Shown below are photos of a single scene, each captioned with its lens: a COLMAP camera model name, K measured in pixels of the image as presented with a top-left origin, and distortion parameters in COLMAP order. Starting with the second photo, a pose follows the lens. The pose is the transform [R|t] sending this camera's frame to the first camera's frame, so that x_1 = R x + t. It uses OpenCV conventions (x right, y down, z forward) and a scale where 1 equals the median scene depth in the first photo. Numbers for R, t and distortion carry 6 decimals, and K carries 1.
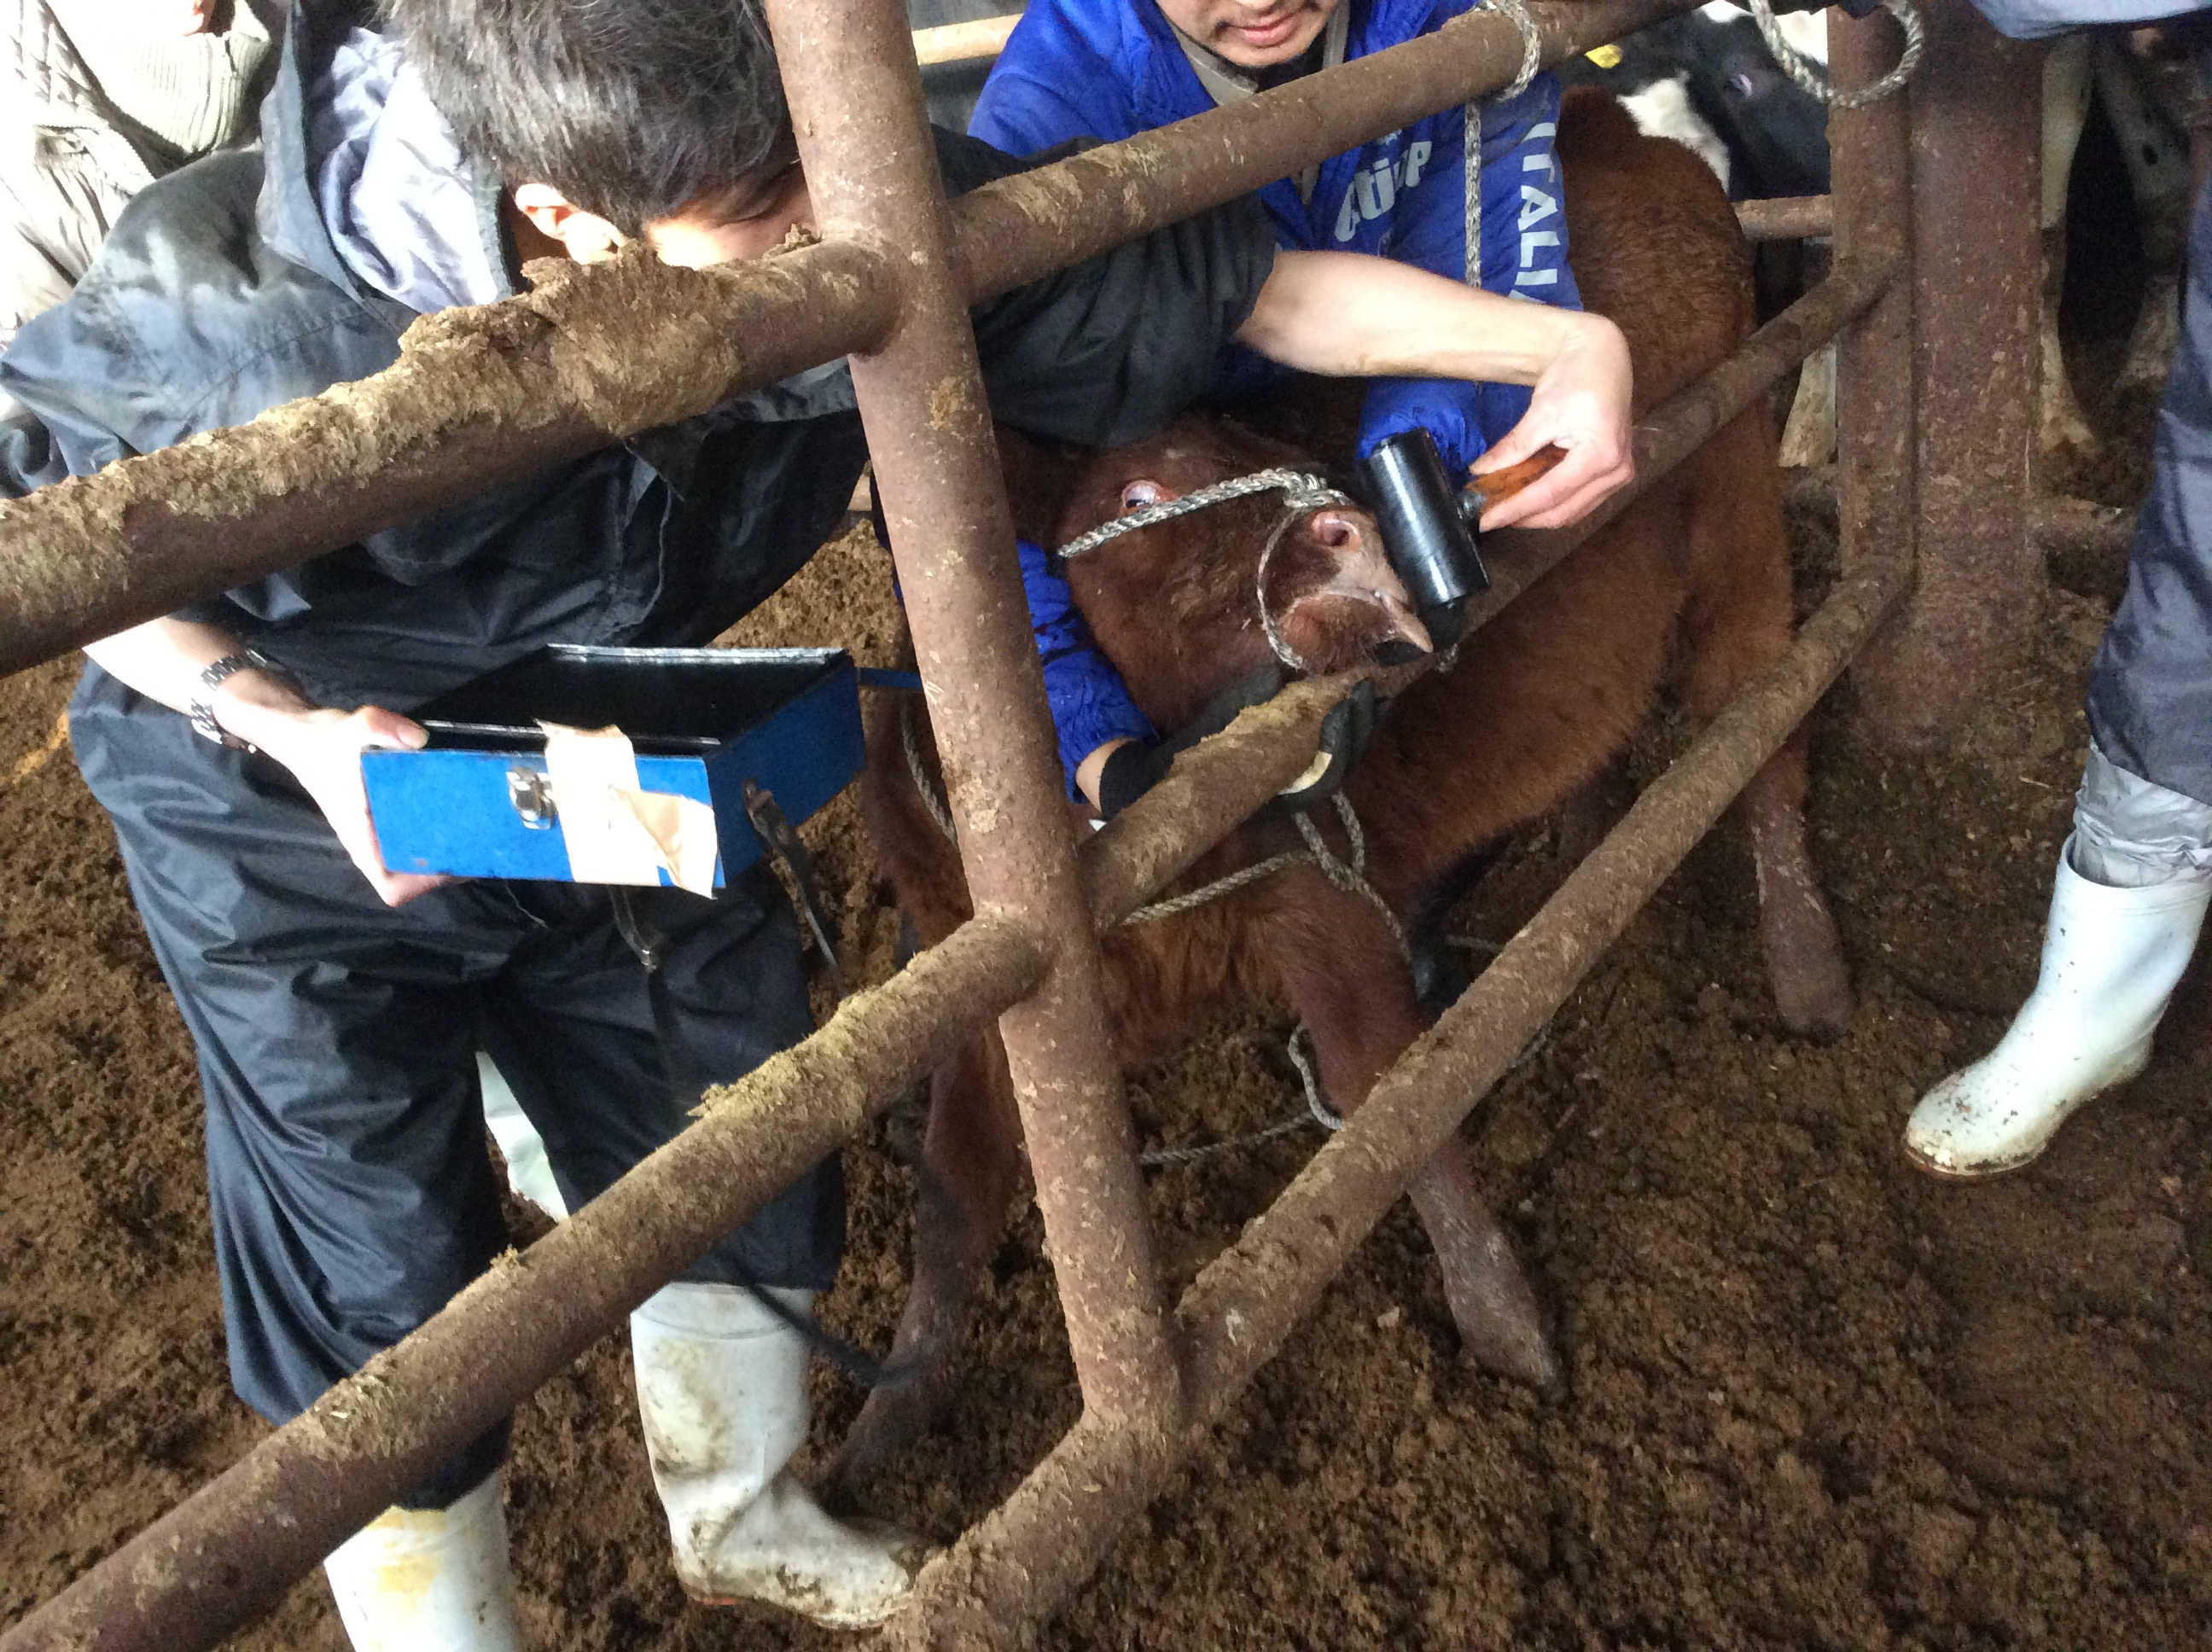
lens RADIAL K [[1958.2, 0, 1106.0], [0, 1958.2, 826.0], [0, 0, 1]] dist [0.108261, -0.156648]
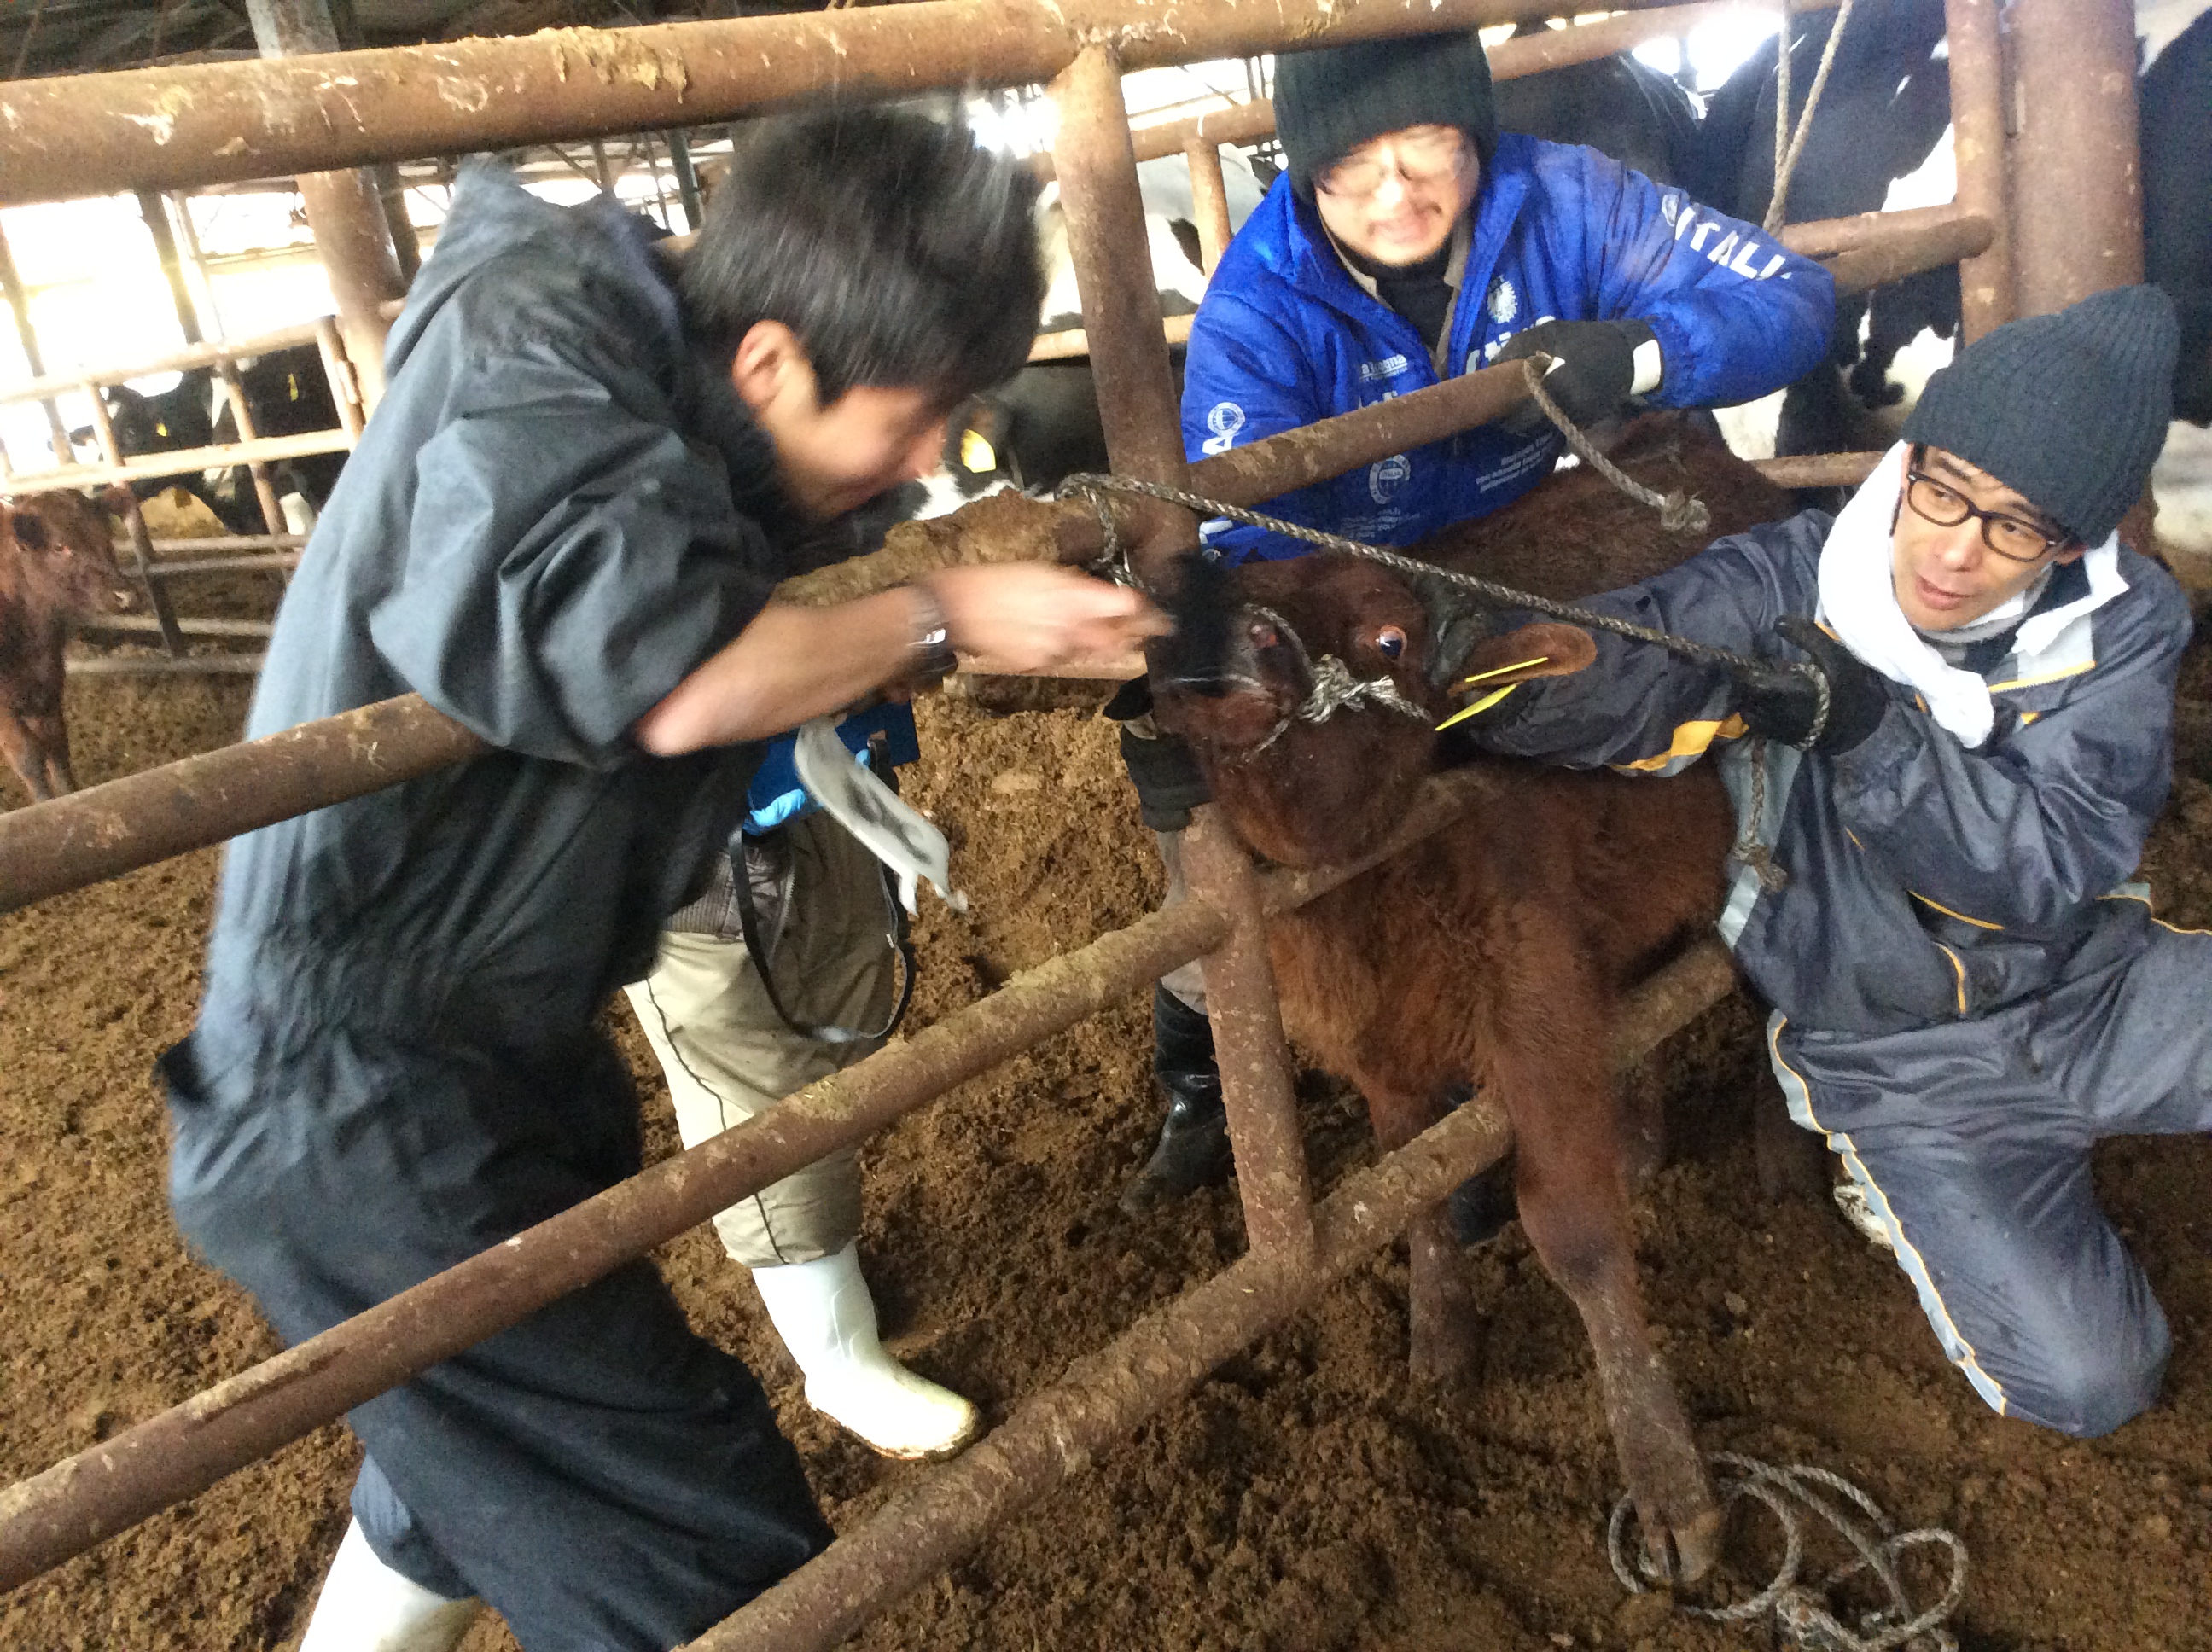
lens RADIAL K [[1992.6, 0, 1180.8], [0, 1992.6, 842.2], [0, 0, 1]] dist [0.061321, -0.024929]
pose [[0.988361, 0.048993, -0.144025, 0.152907], [-0.062378, 0.993992, -0.089940, 0.141375], [0.138753, 0.097877, 0.985478, -0.574284]]
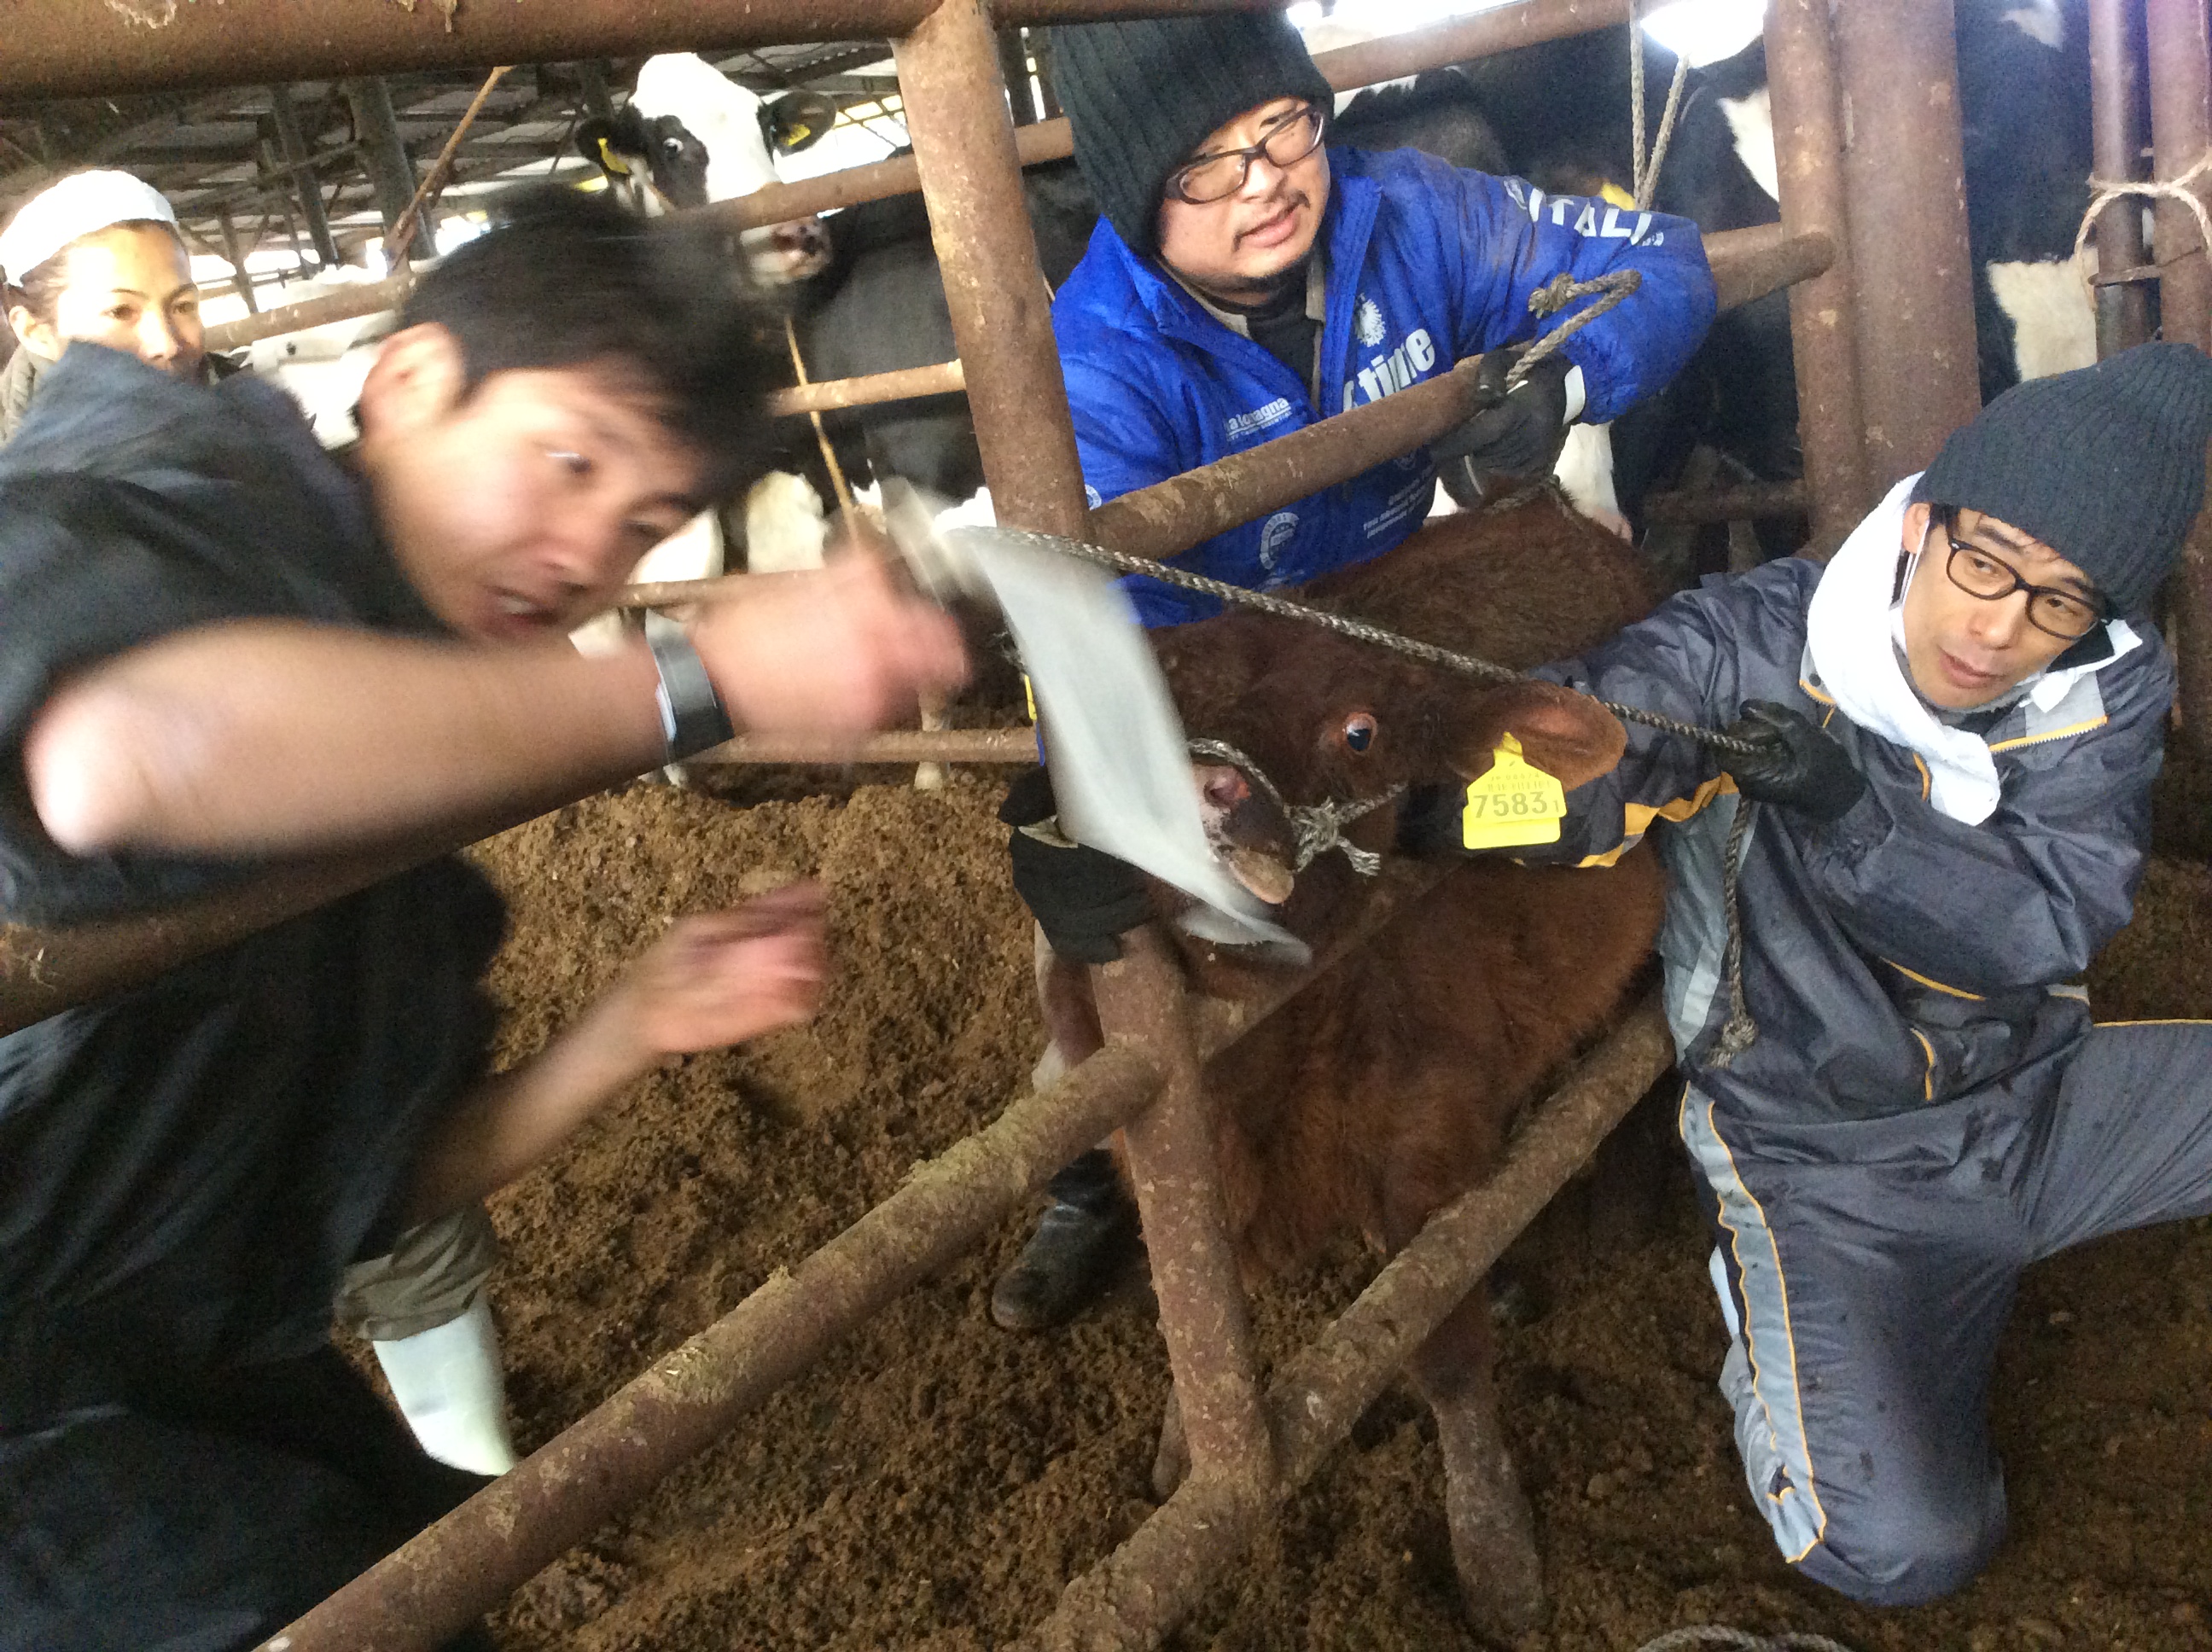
lens RADIAL K [[1979.9, 0, 1145.4], [0, 1979.9, 825.3], [0, 0, 1]] dist [0.096883, -0.128349]
pose [[0.999917, -0.010022, -0.008109, -0.028100], [0.008856, 0.991086, -0.132932, 0.073506], [0.009369, 0.132849, 0.991092, -0.294324]]
